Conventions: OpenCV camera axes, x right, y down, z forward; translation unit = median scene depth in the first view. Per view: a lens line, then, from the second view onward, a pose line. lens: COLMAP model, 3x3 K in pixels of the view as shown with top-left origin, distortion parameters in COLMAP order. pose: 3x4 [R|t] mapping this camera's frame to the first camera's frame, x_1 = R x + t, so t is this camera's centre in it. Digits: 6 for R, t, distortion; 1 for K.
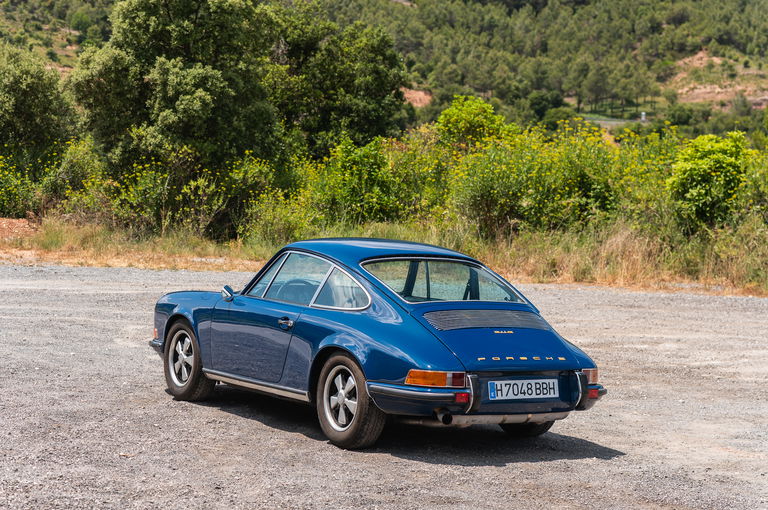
lens RADIAL K [[1892.8, 0, 384.0], [0, 1892.8, 255.0], [0, 0, 1]] dist [-0.026341, -0.563962]
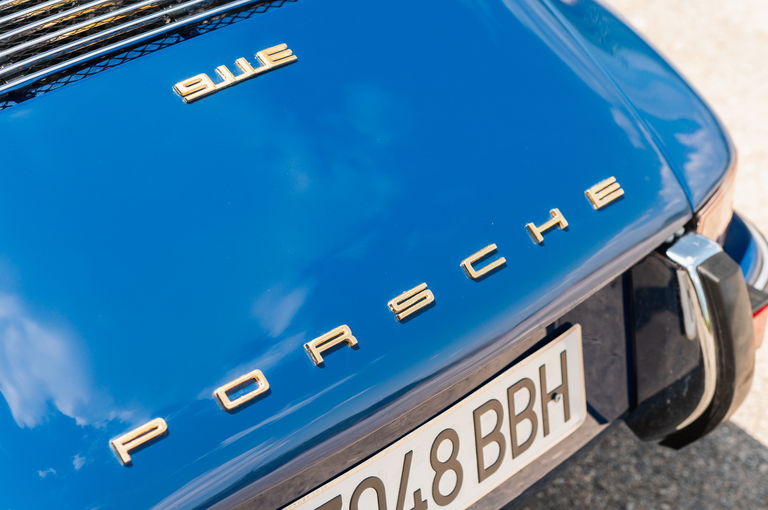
lens RADIAL K [[1892.8, 0, 384.0], [0, 1892.8, 255.0], [0, 0, 1]] dist [-0.026341, -0.563962]
pose [[0.959269, -0.129770, 0.250923, 0.013660], [-0.006107, 0.878510, 0.477685, -0.006066], [-0.282428, -0.459761, 0.841935, 0.330090]]
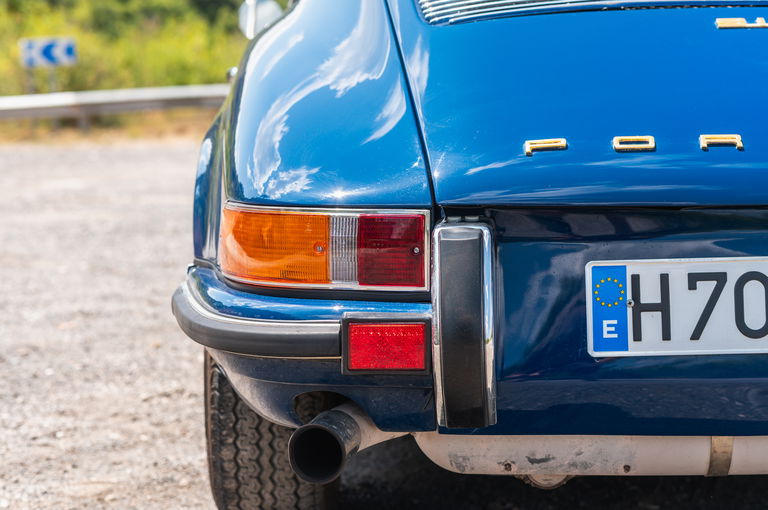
lens RADIAL K [[1892.8, 0, 384.0], [0, 1892.8, 255.0], [0, 0, 1]] dist [-0.026341, -0.563962]
pose [[0.844612, -0.005478, -0.535350, 0.051856], [0.030583, 0.998808, 0.038030, 0.021541], [0.534504, -0.048494, 0.843774, 0.305968]]
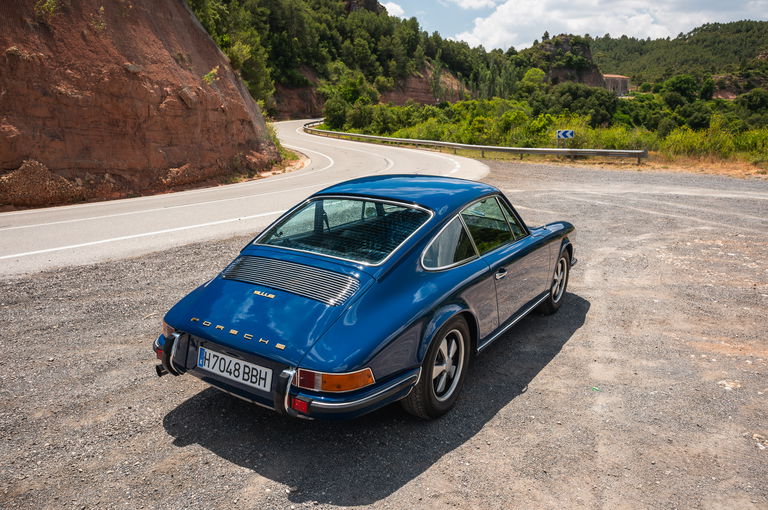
lens RADIAL K [[570.0, 0, 381.8], [0, 570.0, 253.8], [0, 0, 1]] dist [-0.006194, 0.002464]
pose [[0.429955, 0.174816, -0.885764, 0.117260], [-0.038554, 0.983735, 0.175437, -0.009071], [0.902027, -0.041280, 0.429702, 0.356580]]
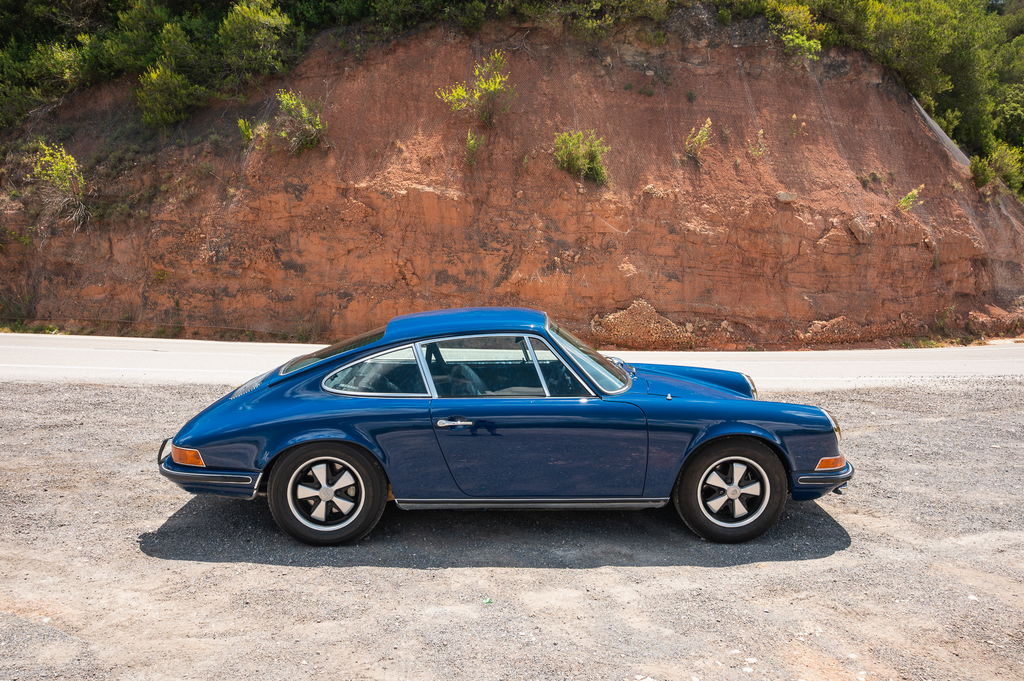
lens RADIAL K [[755.6, 0, 509.5], [0, 755.6, 340.1], [0, 0, 1]] dist [-0.004246, 0.001311]
pose [[-0.475776, 0.056532, -0.877748, 0.132604], [-0.065068, 0.992936, 0.099220, -0.012982], [0.877156, 0.104320, -0.468737, 0.500219]]
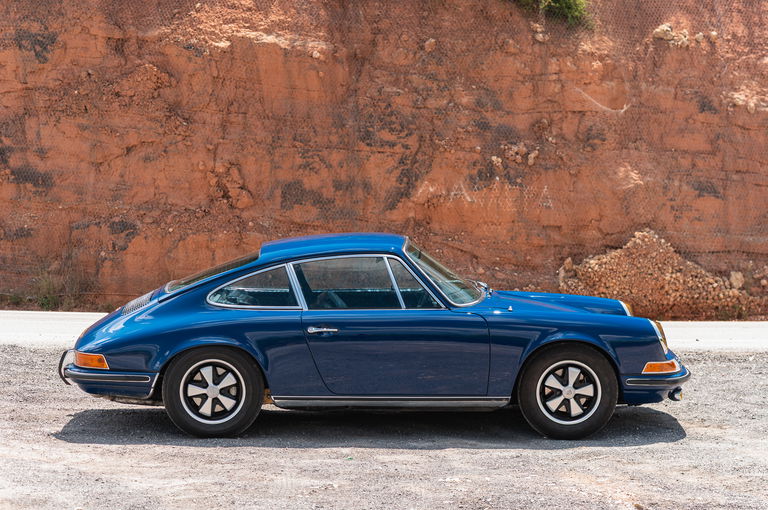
lens RADIAL K [[1892.8, 0, 384.0], [0, 1892.8, 255.0], [0, 0, 1]] dist [-0.026341, -0.563962]
pose [[-0.504578, 0.020595, -0.863120, 0.349766], [-0.055731, 0.996854, 0.056366, -0.022617], [0.861565, 0.076543, -0.501843, 0.635546]]
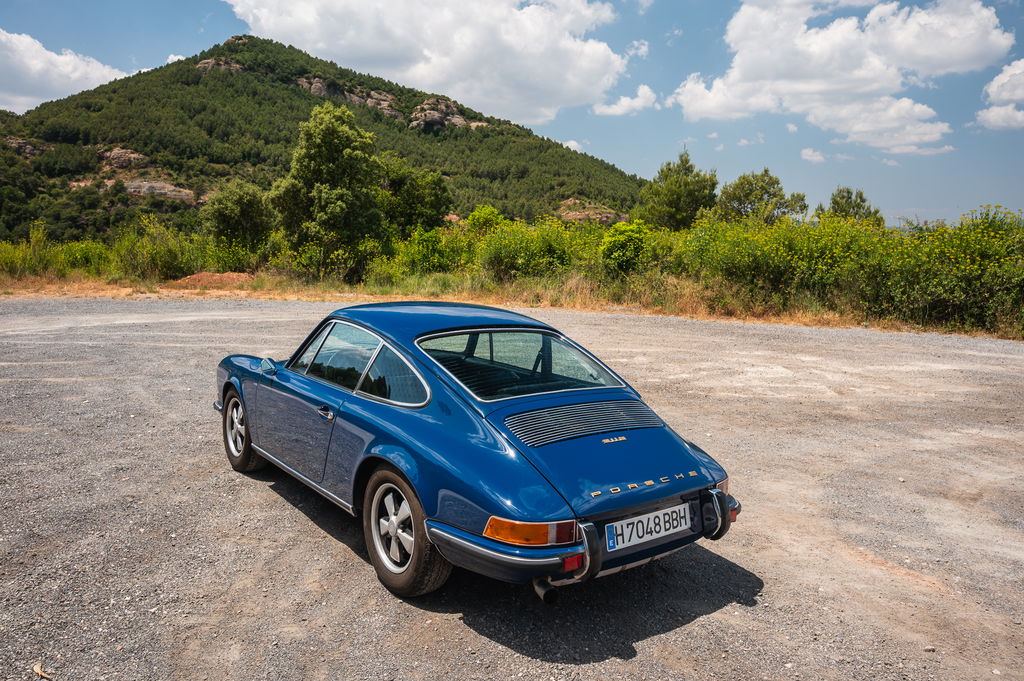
lens RADIAL K [[755.6, 0, 509.5], [0, 755.6, 340.1], [0, 0, 1]] dist [-0.004246, 0.001311]
pose [[0.995821, -0.019473, 0.089224, -0.000771], [0.012657, 0.997002, 0.076329, -0.007627], [-0.090443, -0.074880, 0.993083, 0.272928]]
